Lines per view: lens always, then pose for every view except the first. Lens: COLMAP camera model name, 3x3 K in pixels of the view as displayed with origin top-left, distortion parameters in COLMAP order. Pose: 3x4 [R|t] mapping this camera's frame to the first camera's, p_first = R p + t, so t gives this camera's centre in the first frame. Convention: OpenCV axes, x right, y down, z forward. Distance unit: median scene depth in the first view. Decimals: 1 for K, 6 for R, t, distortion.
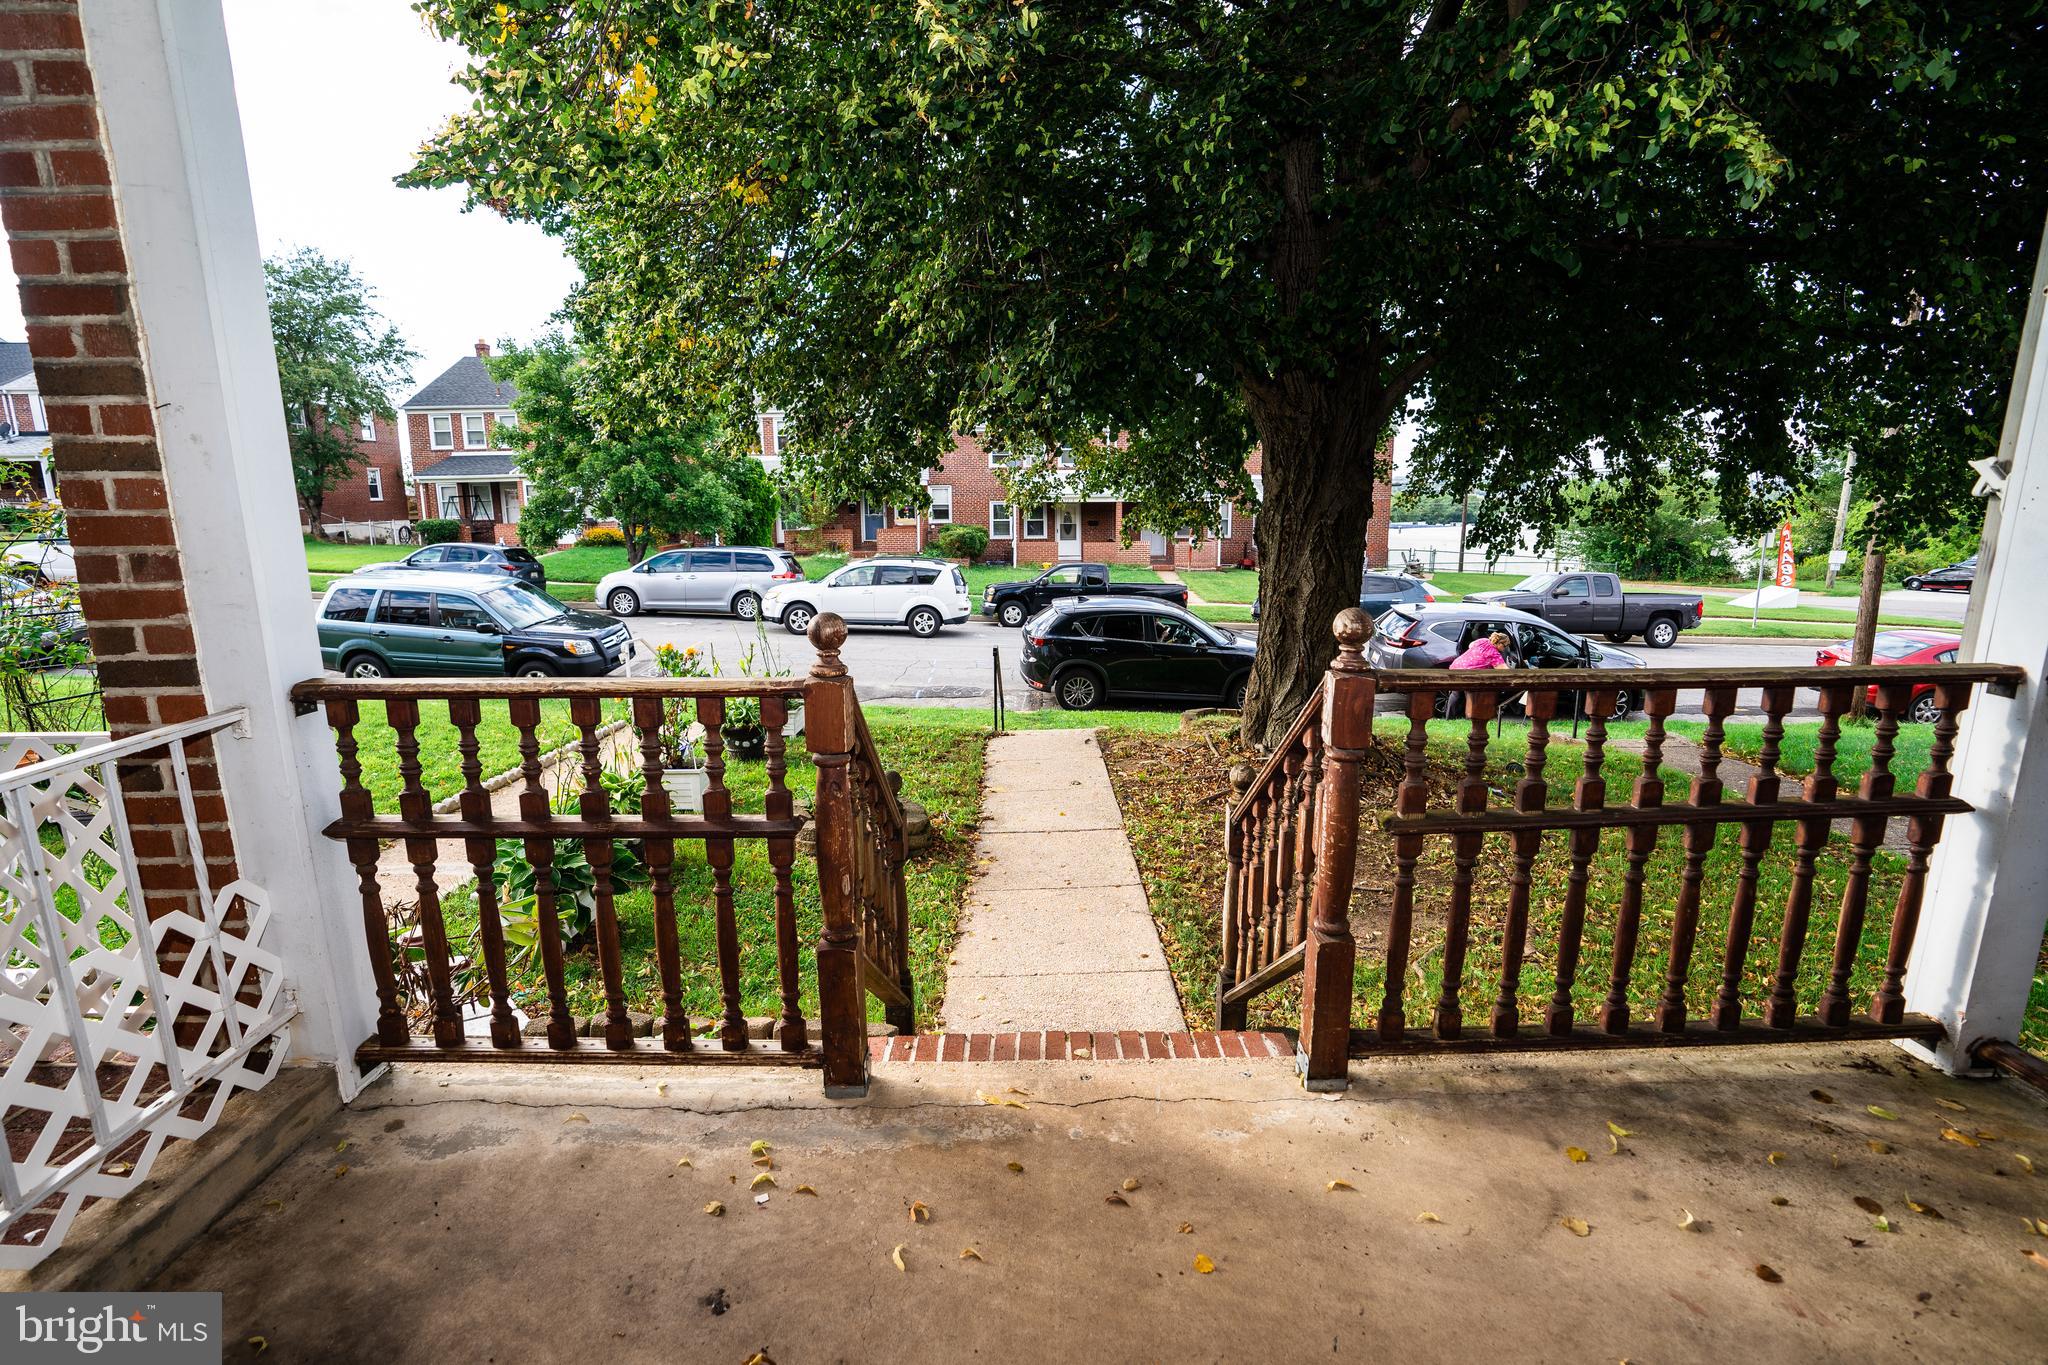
lens RADIAL K [[953.1, 0, 1030.8], [0, 953.1, 676.2], [0, 0, 1]] dist [-0.068564, 0.028330]
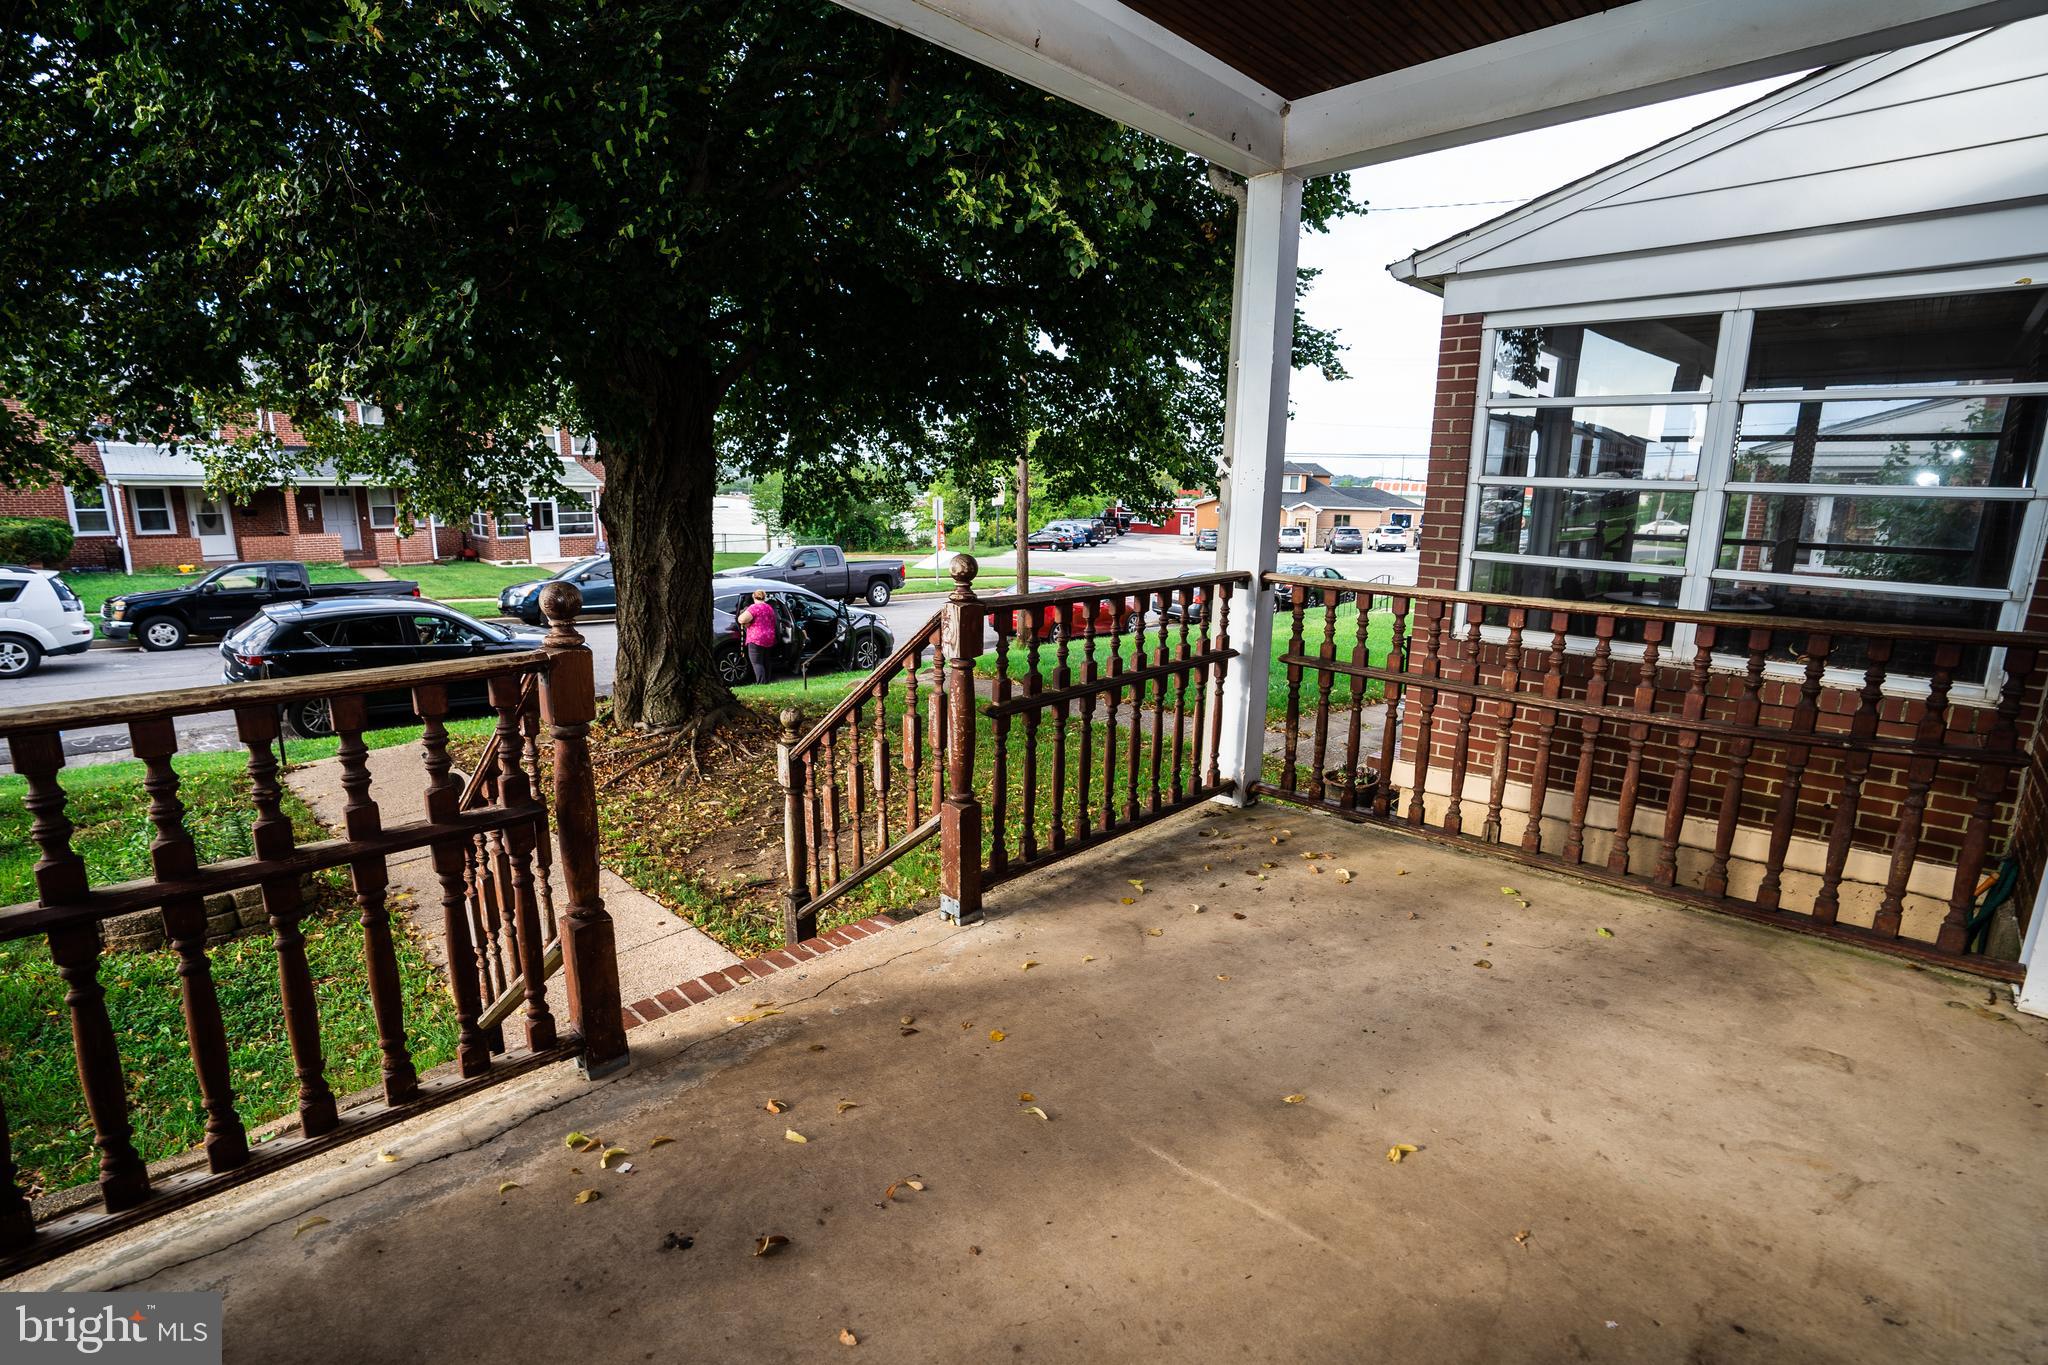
lens RADIAL K [[953.1, 0, 1030.8], [0, 953.1, 676.2], [0, 0, 1]] dist [-0.068564, 0.028330]
pose [[0.705420, -0.128639, 0.697018, -0.365028], [0.116819, 0.991045, 0.064677, 0.015812], [-0.699096, 0.035800, 0.714131, -0.019072]]
